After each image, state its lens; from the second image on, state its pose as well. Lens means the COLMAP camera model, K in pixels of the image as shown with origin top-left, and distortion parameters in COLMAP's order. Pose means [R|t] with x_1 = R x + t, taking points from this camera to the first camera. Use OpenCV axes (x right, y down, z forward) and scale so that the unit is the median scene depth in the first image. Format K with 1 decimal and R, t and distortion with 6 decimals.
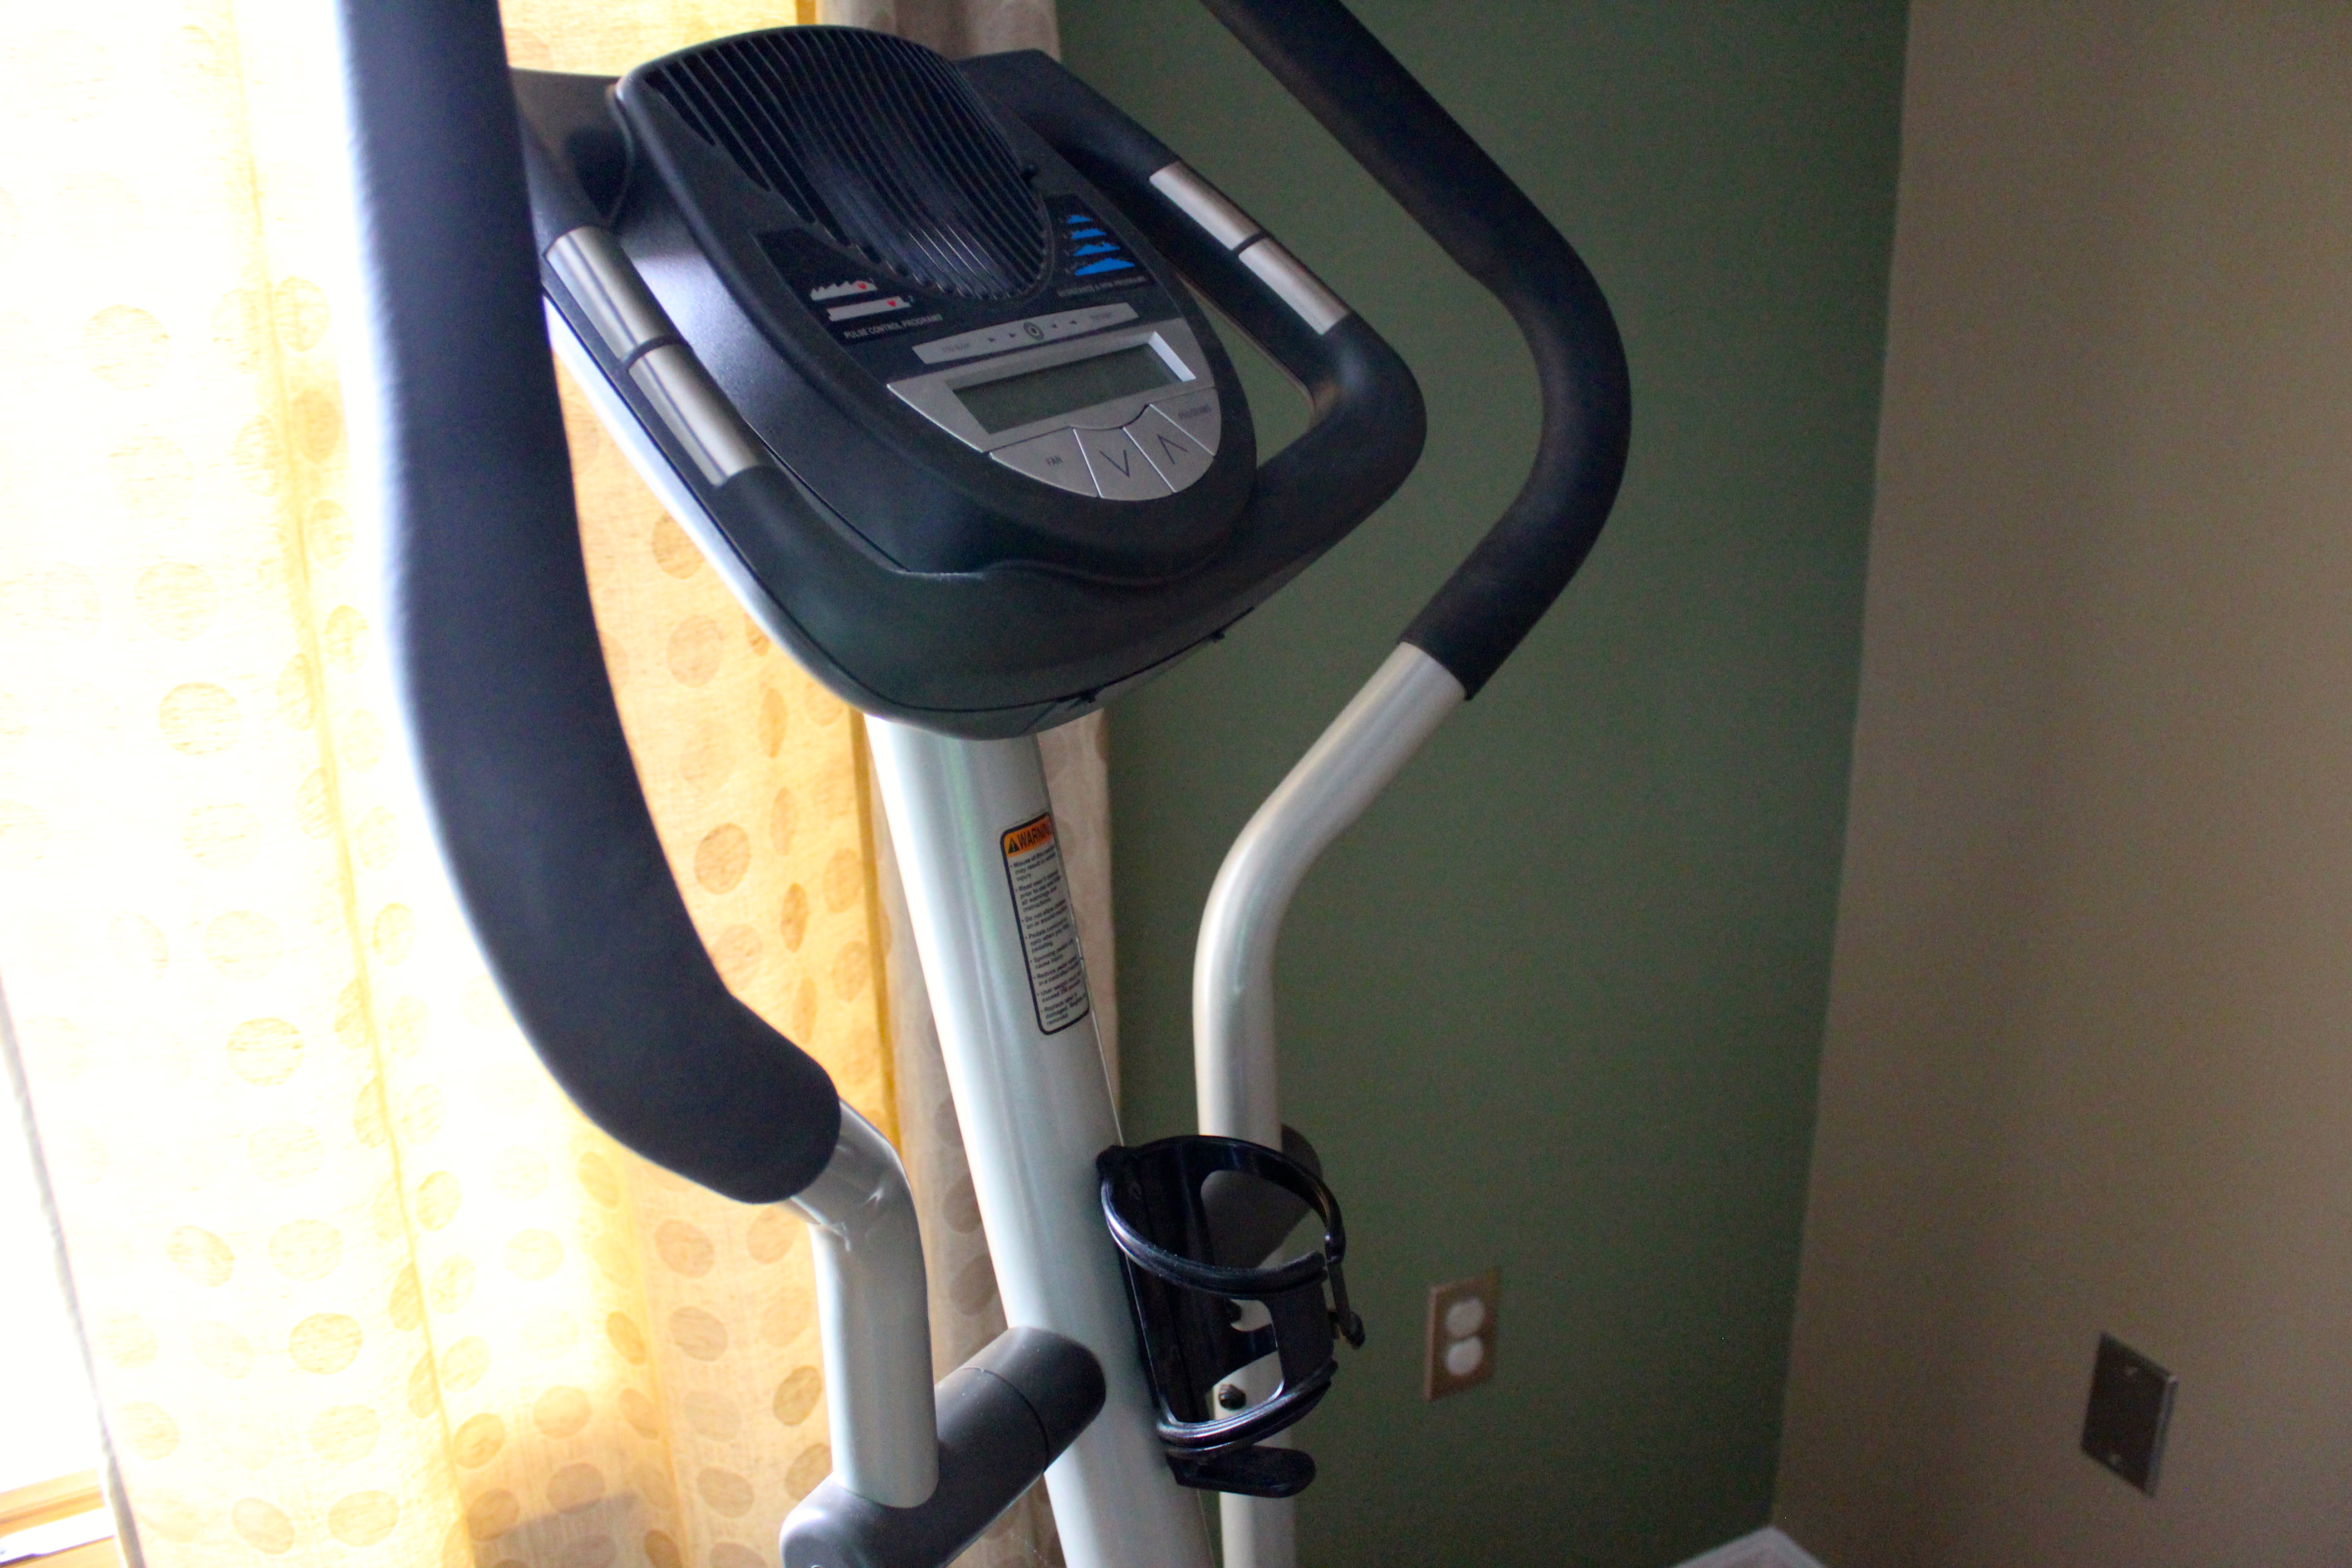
lens RADIAL K [[1887.6, 0, 1181.0], [0, 1887.6, 786.5], [0, 0, 1]] dist [-0.063820, -0.000756]
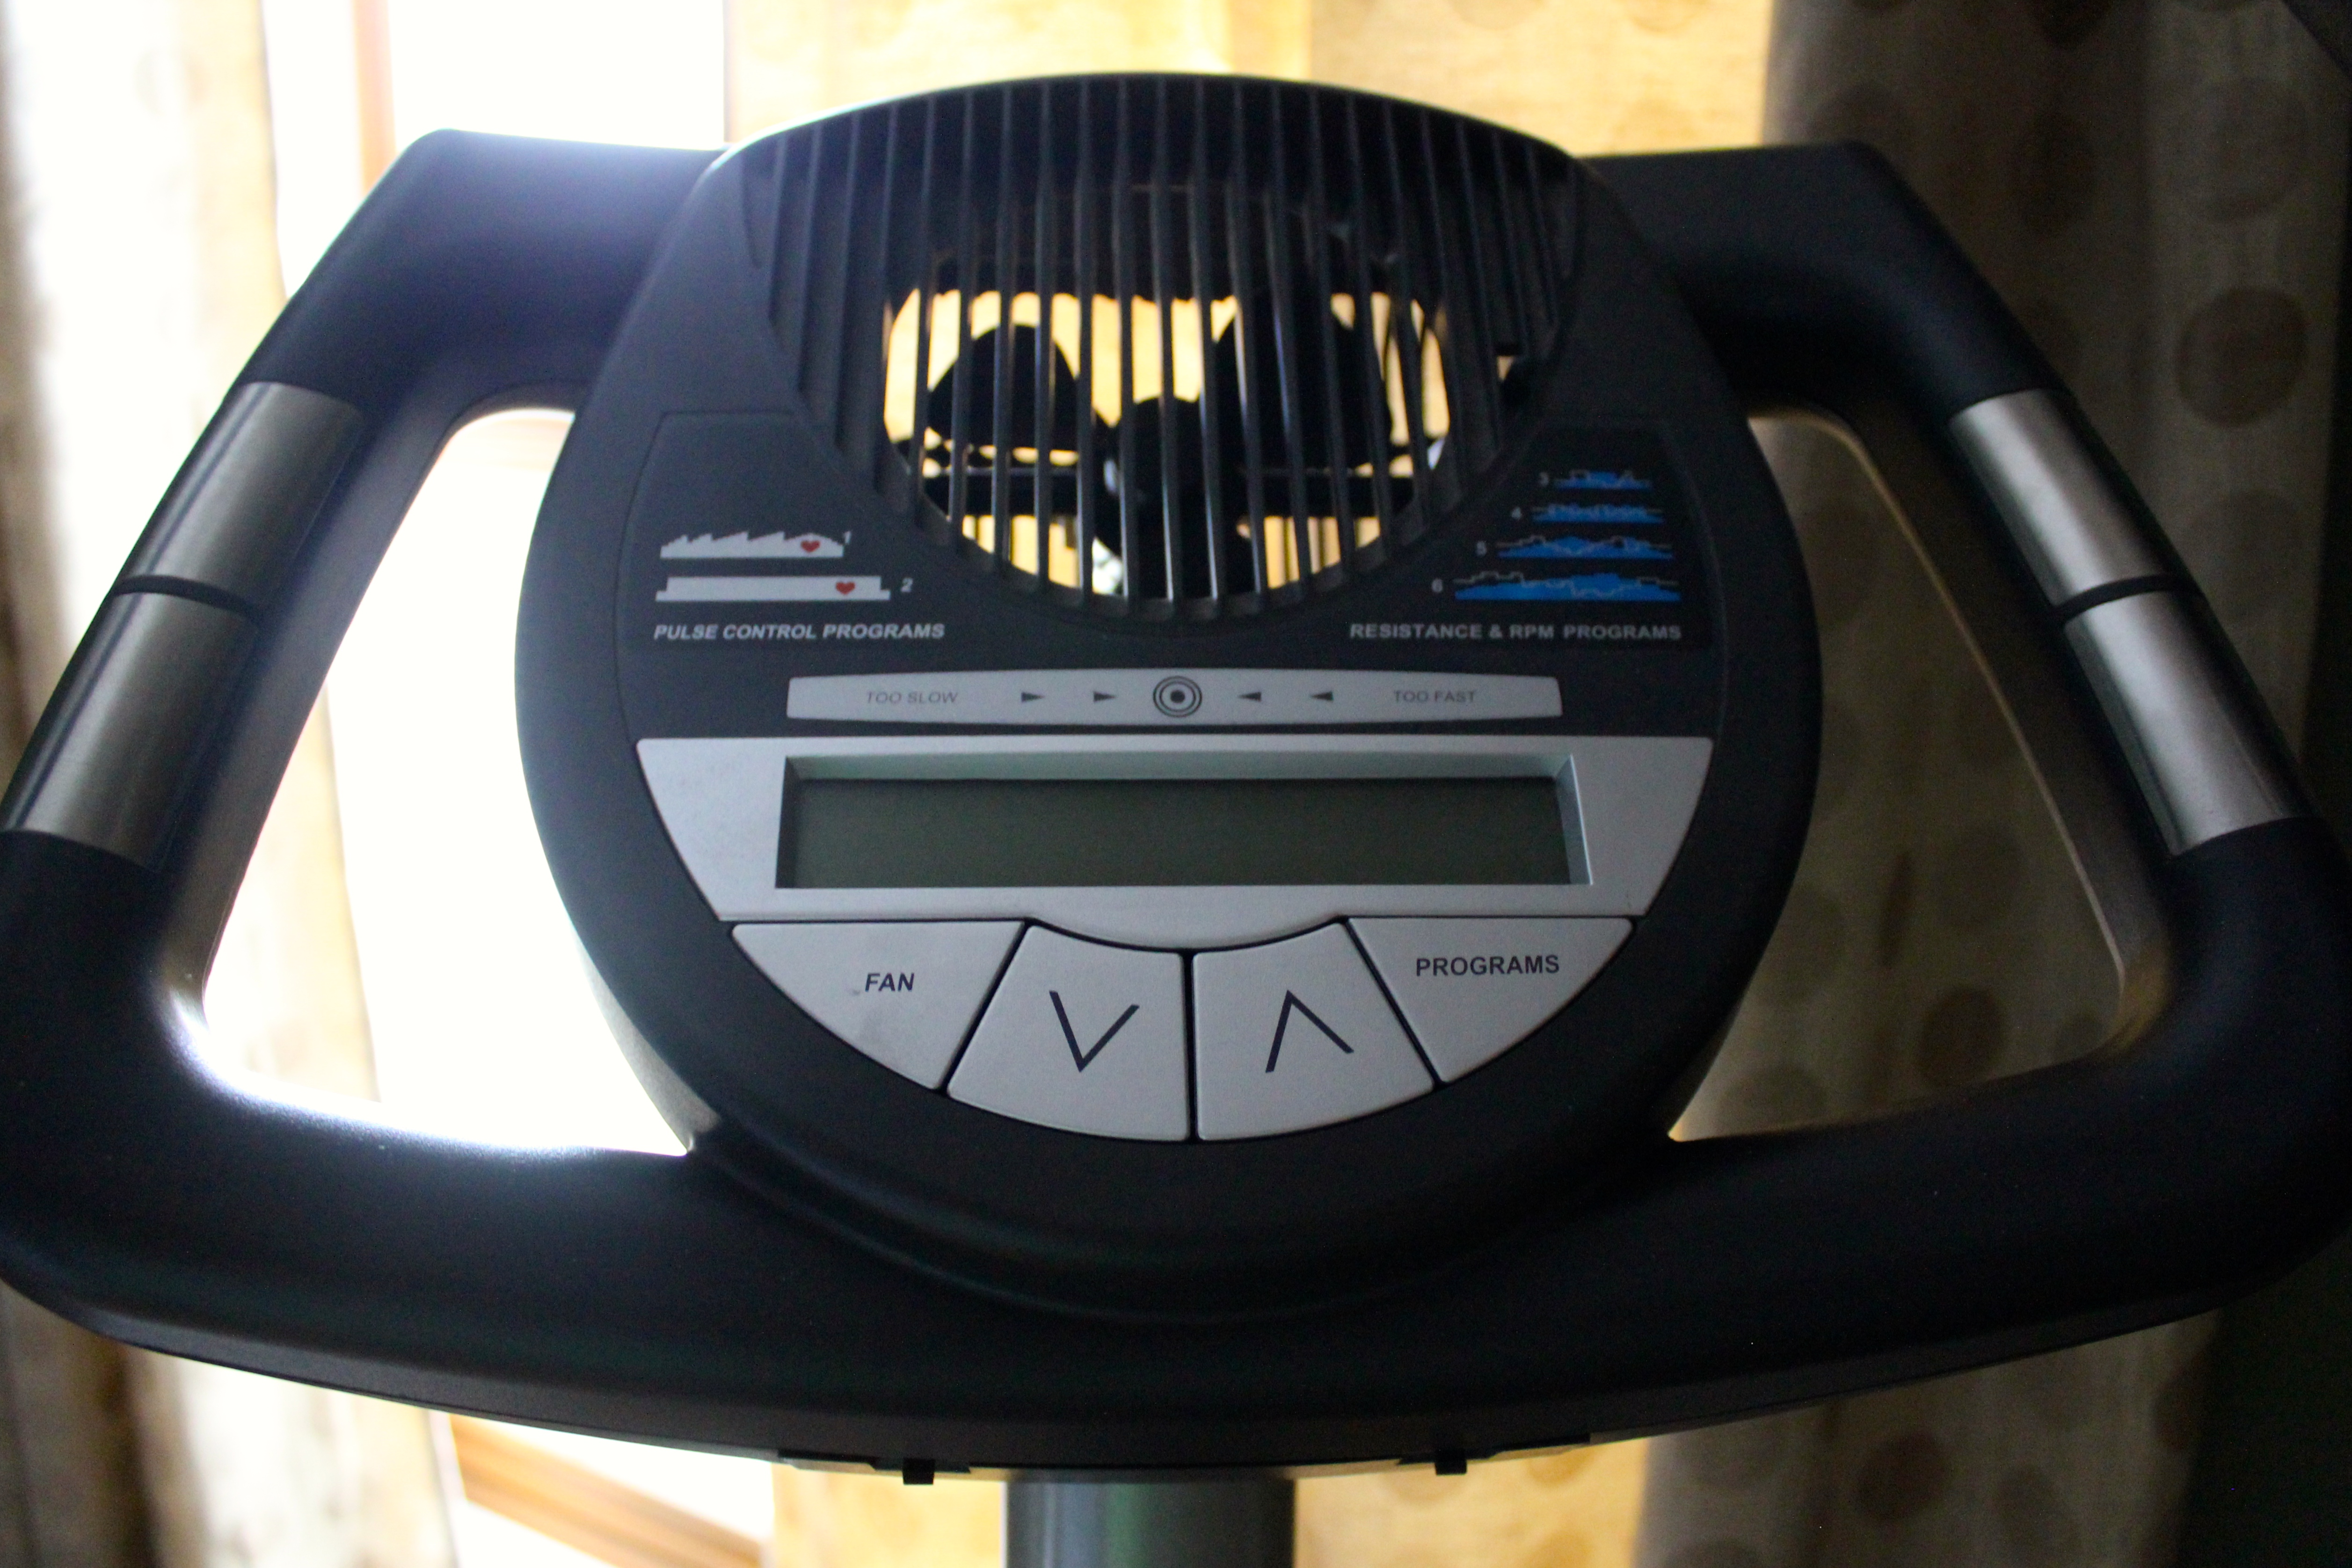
lens RADIAL K [[1887.4, 0, 1177.6], [0, 1887.4, 777.6], [0, 0, 1]] dist [-0.063820, -0.000756]
pose [[0.561068, 0.253545, -0.787983, 0.300865], [-0.316650, 0.945273, 0.078691, -0.264556], [0.764810, 0.205364, 0.610648, 0.729607]]
